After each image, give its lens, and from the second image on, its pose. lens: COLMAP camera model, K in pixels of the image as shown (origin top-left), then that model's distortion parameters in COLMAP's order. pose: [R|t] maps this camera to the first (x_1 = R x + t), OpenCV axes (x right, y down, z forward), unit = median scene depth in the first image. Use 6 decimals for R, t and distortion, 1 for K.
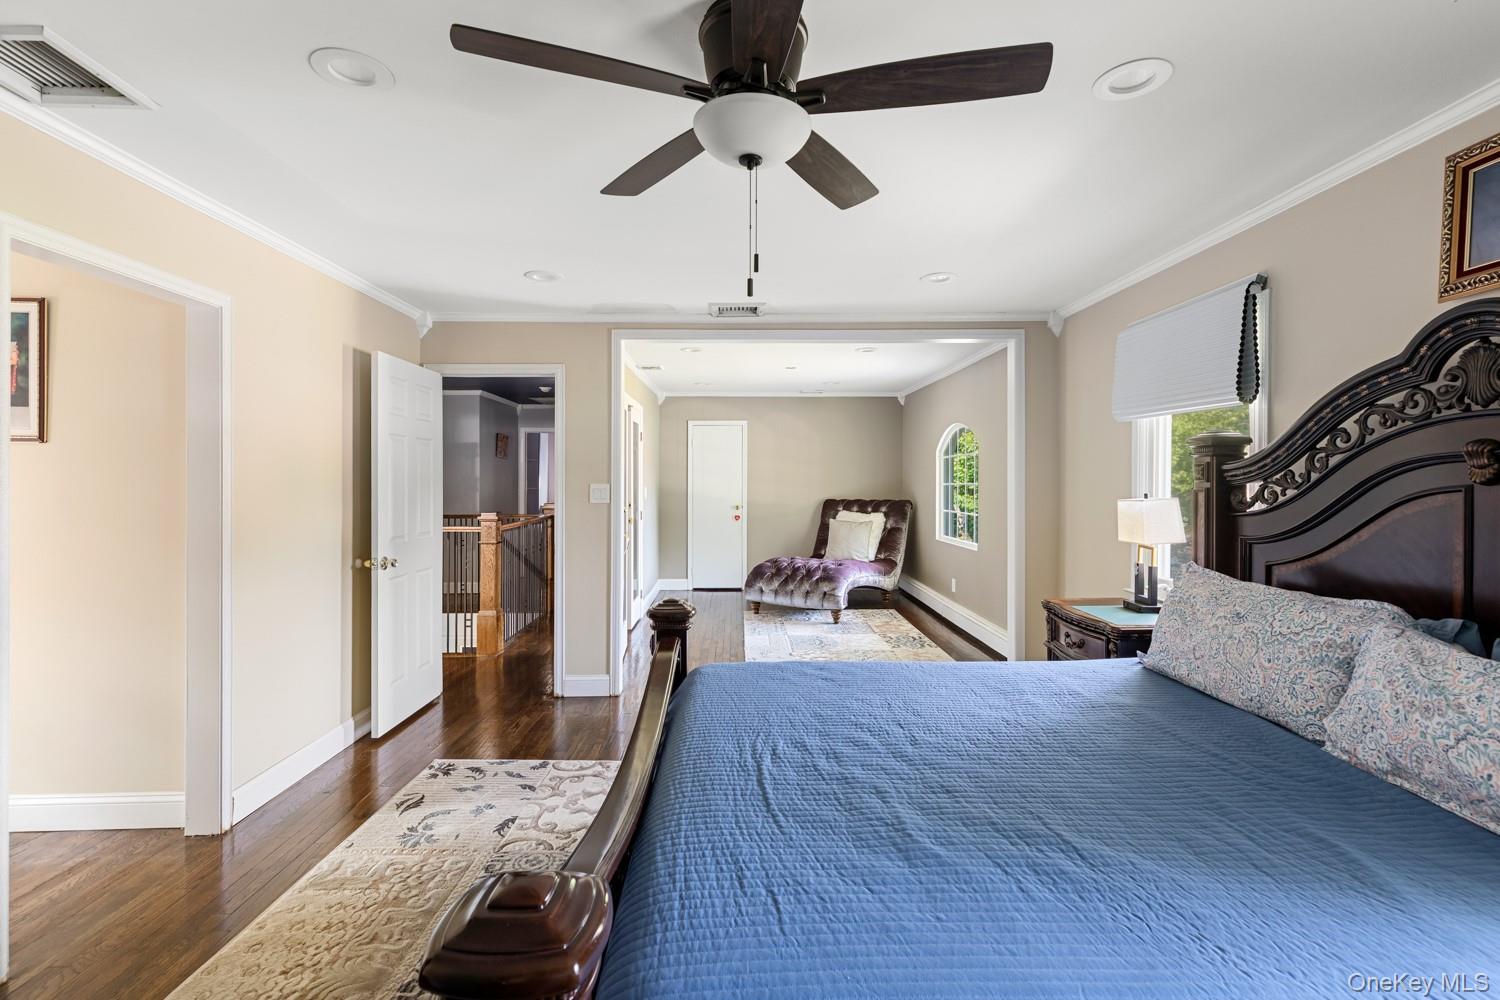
lens RADIAL K [[695.1, 0, 751.5], [0, 695.1, 490.9], [0, 0, 1]] dist [0.001086, 0.000357]
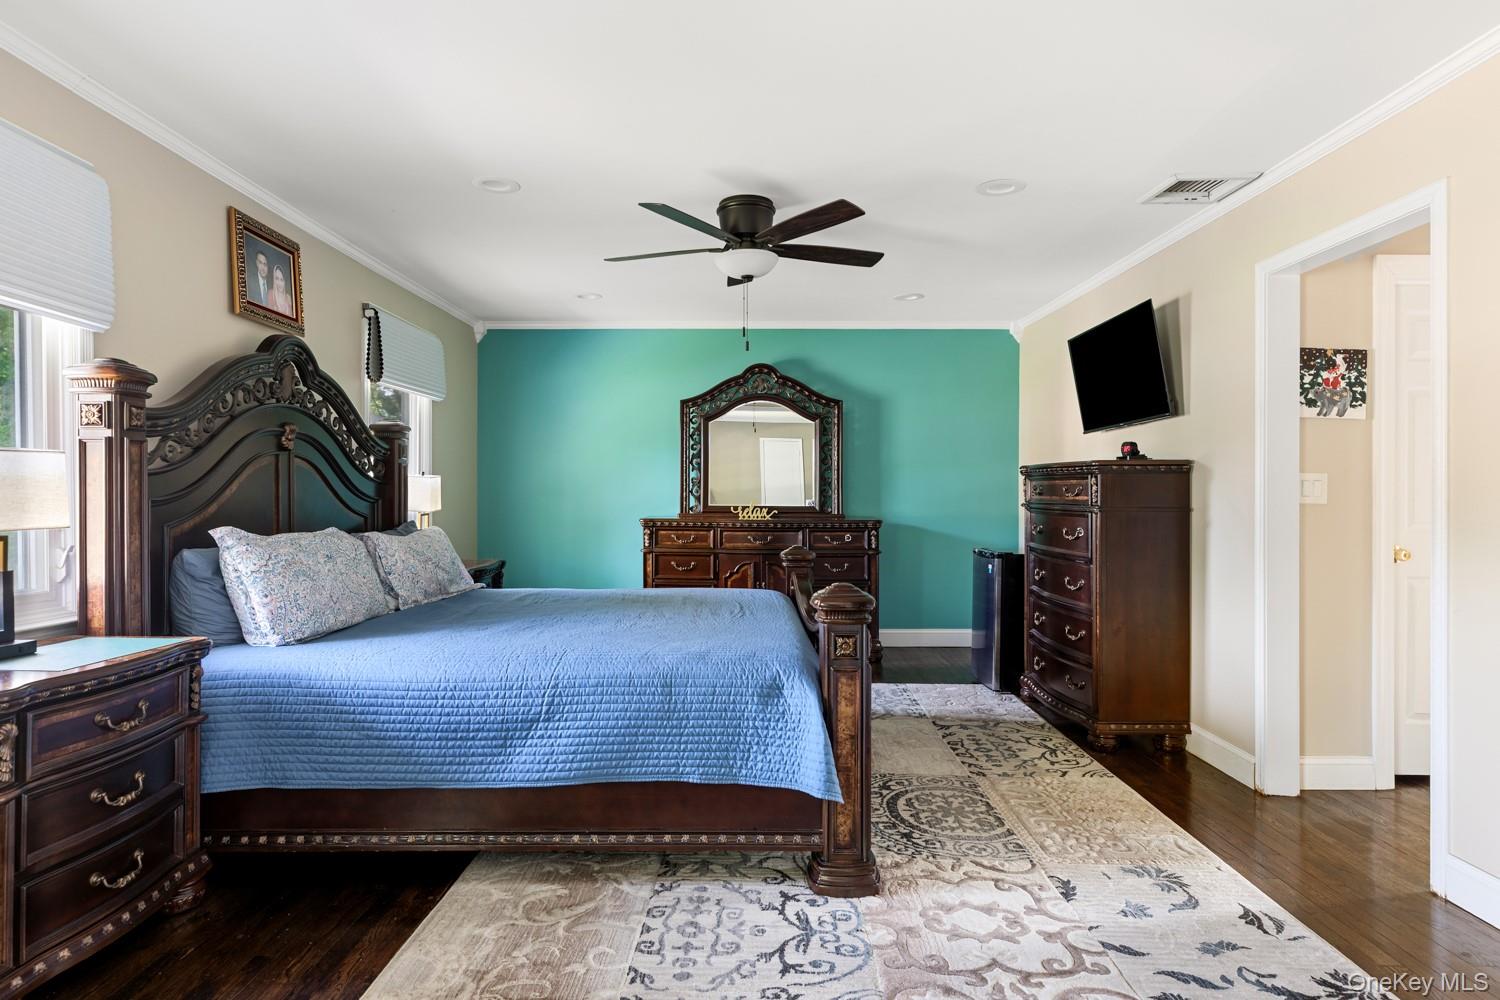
lens RADIAL K [[820.9, 0, 750.2], [0, 820.9, 501.2], [0, 0, 1]] dist [0.000419, 0.000044]
pose [[-0.999708, -0.001362, 0.024110, -0.015366], [-0.001136, 0.999956, 0.009352, 0.024878], [-0.024122, 0.009322, -0.999666, 0.852842]]
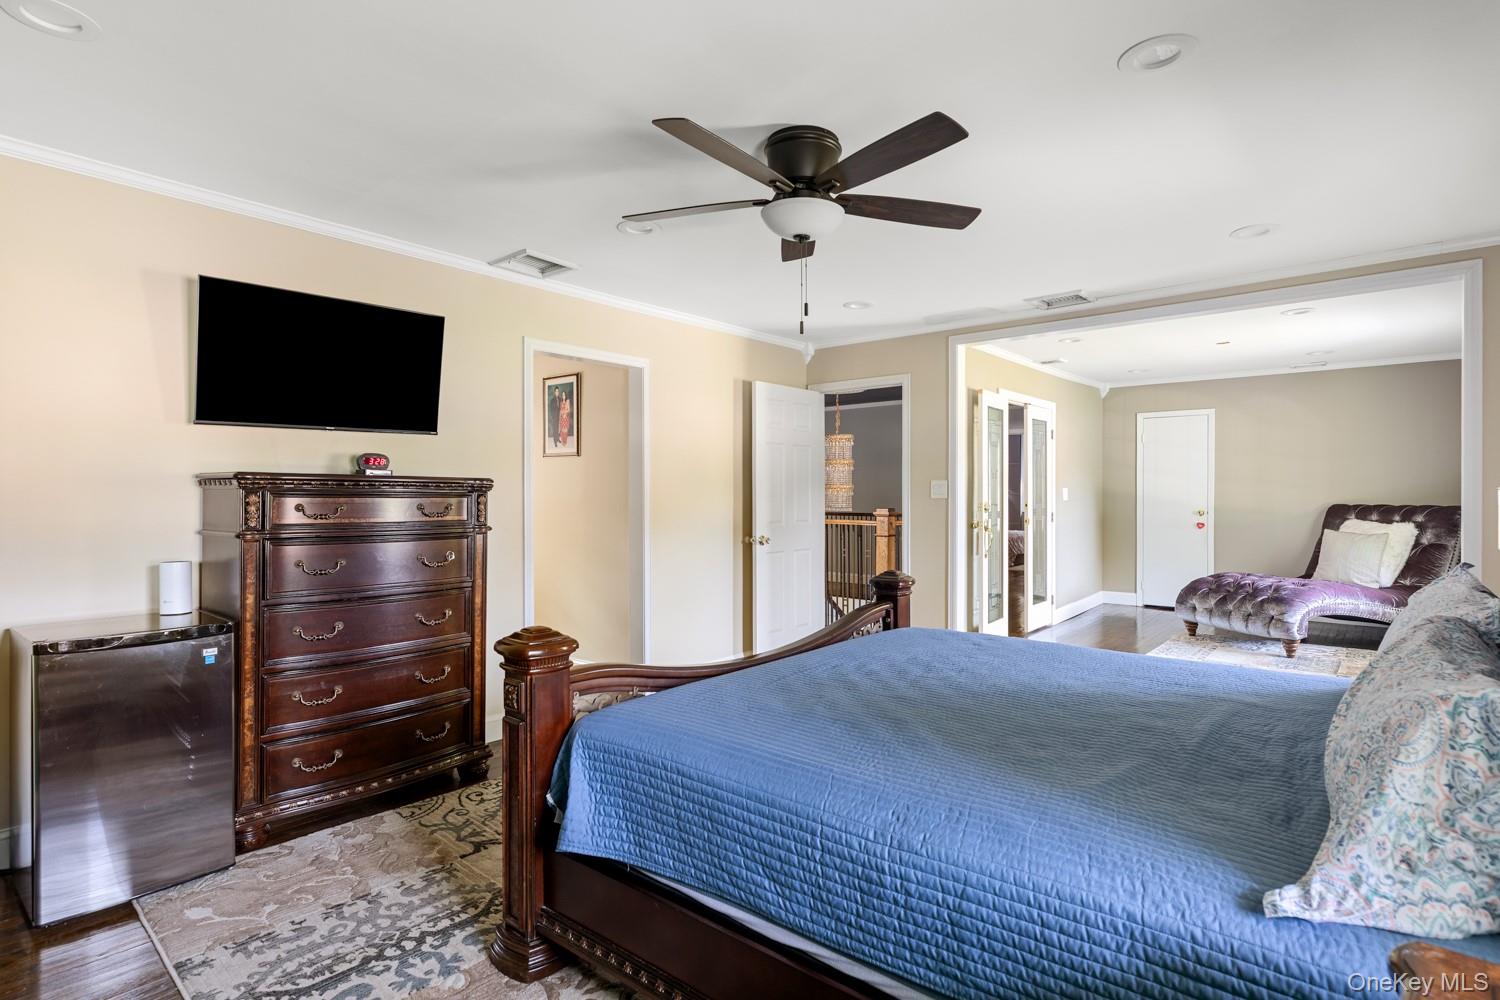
lens RADIAL K [[757.2, 0, 749.0], [0, 757.2, 498.8], [0, 0, 1]] dist [-0.003178, 0.000049]
pose [[0.752673, 0.005277, -0.658374, 0.331427], [-0.007094, 0.999975, -0.000094, 0.020474], [0.658357, 0.004741, 0.752691, -0.082284]]
